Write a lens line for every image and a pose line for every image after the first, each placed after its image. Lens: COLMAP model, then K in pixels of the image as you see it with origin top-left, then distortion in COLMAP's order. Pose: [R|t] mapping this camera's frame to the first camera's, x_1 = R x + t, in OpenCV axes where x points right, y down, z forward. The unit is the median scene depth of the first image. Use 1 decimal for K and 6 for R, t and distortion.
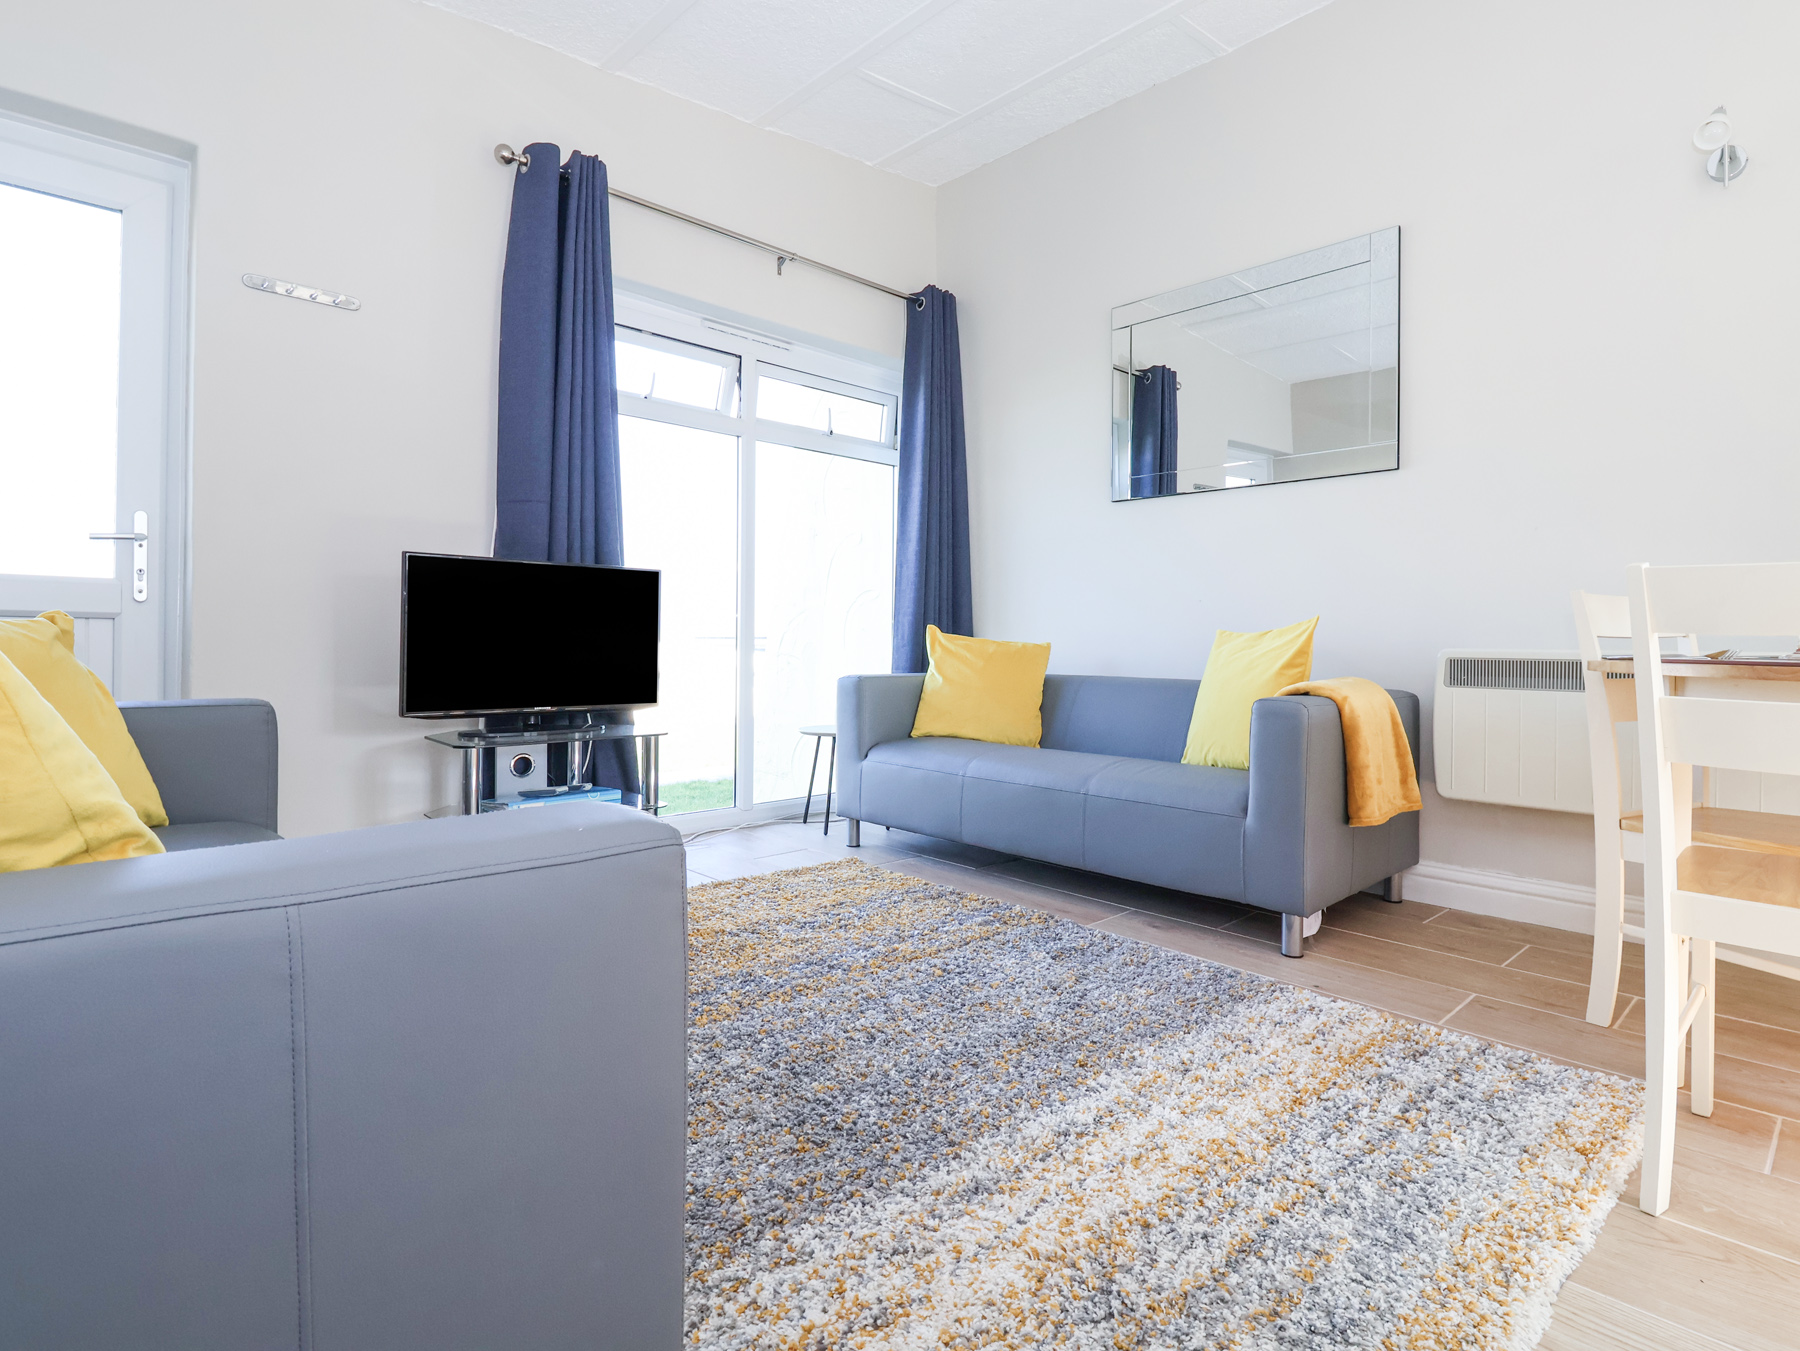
lens RADIAL K [[948.7, 0, 914.4], [0, 948.7, 638.6], [0, 0, 1]] dist [0.030268, -0.033122]
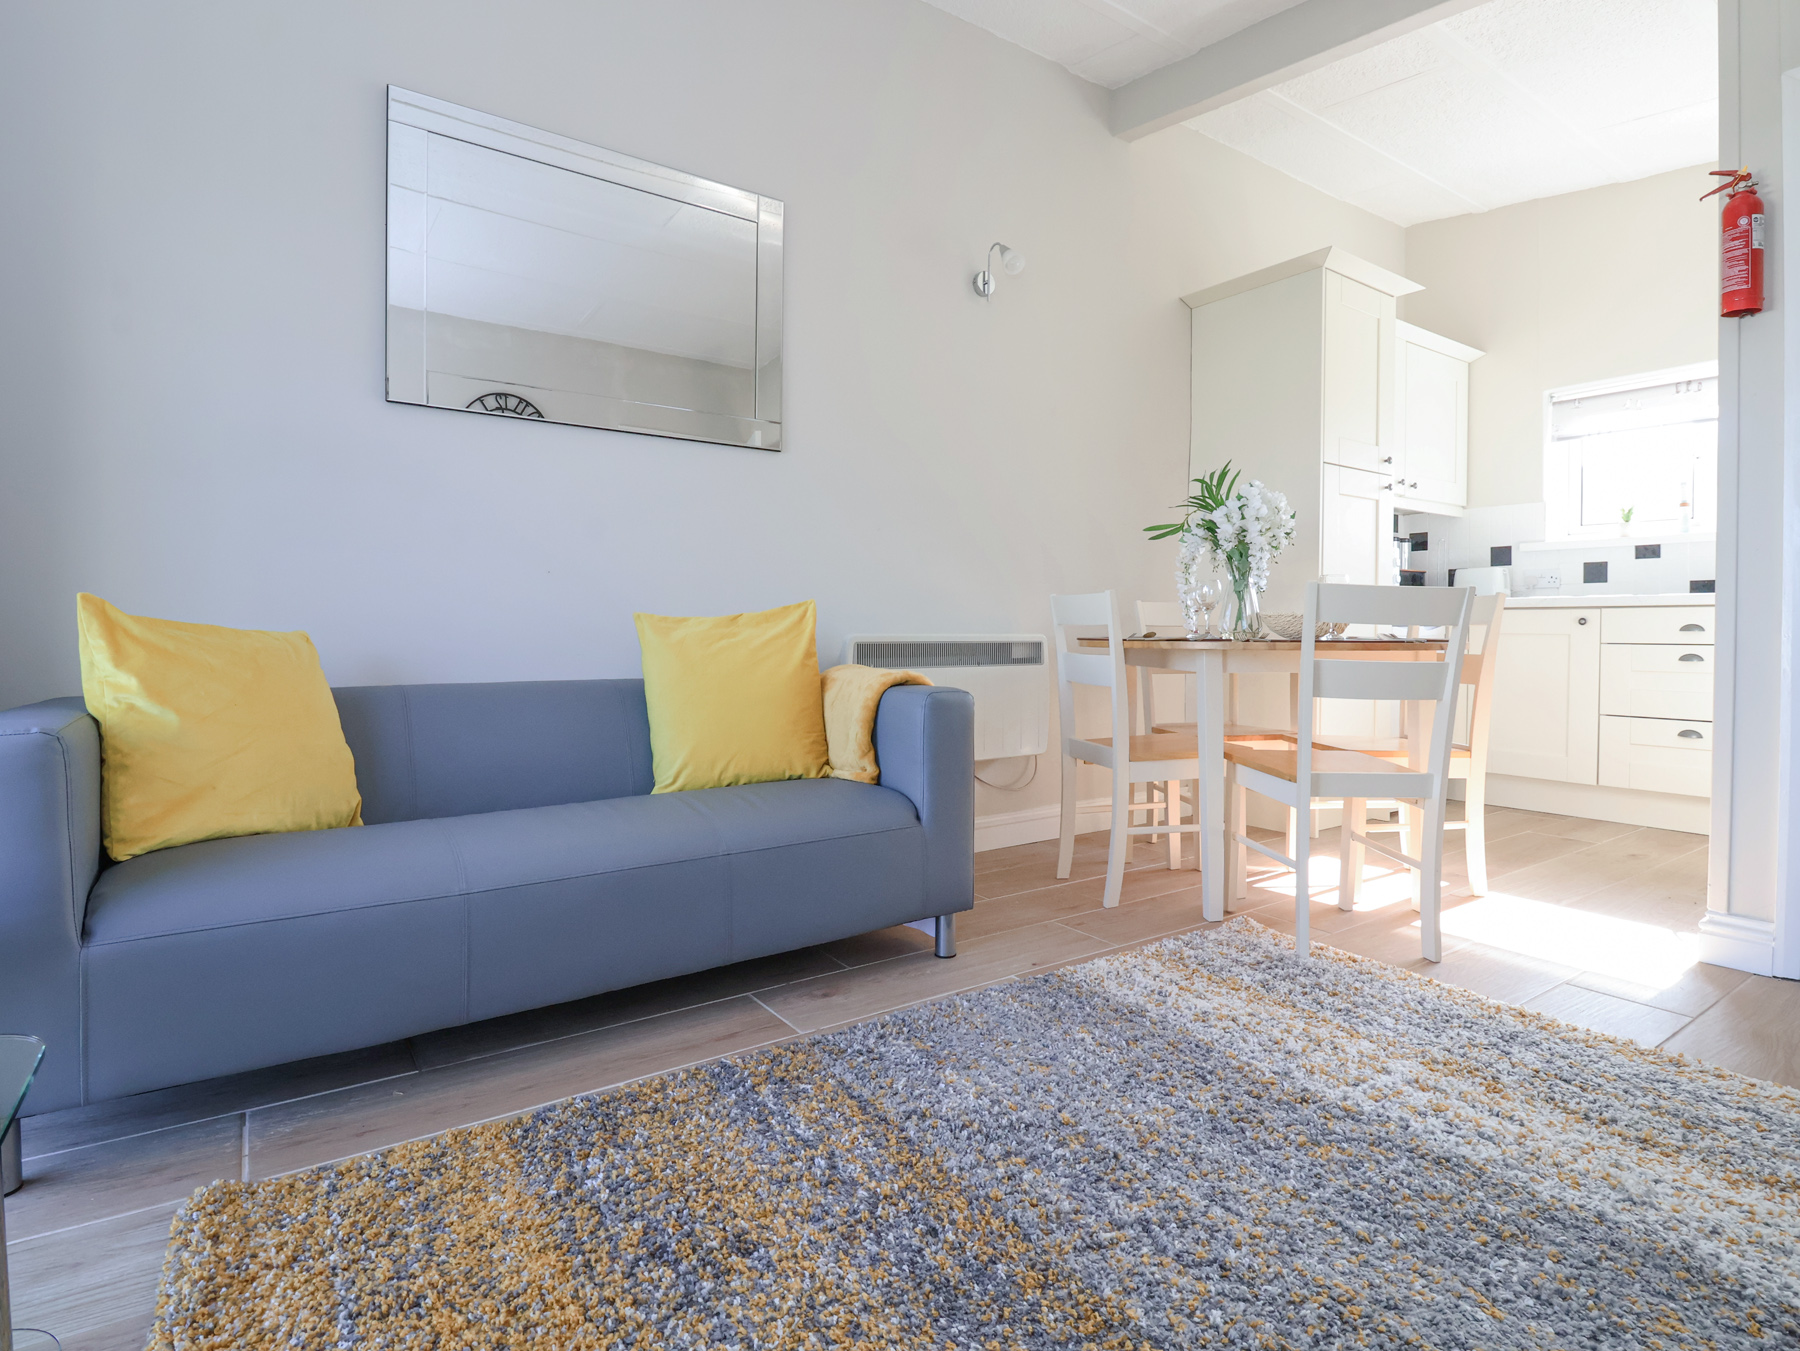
lens RADIAL K [[948.7, 0, 914.4], [0, 948.7, 638.6], [0, 0, 1]] dist [0.030268, -0.033122]
pose [[0.142458, -0.017955, 0.989638, -0.514236], [-0.000884, 0.999833, 0.018268, -0.002634], [-0.989800, -0.003478, 0.142418, 0.842924]]
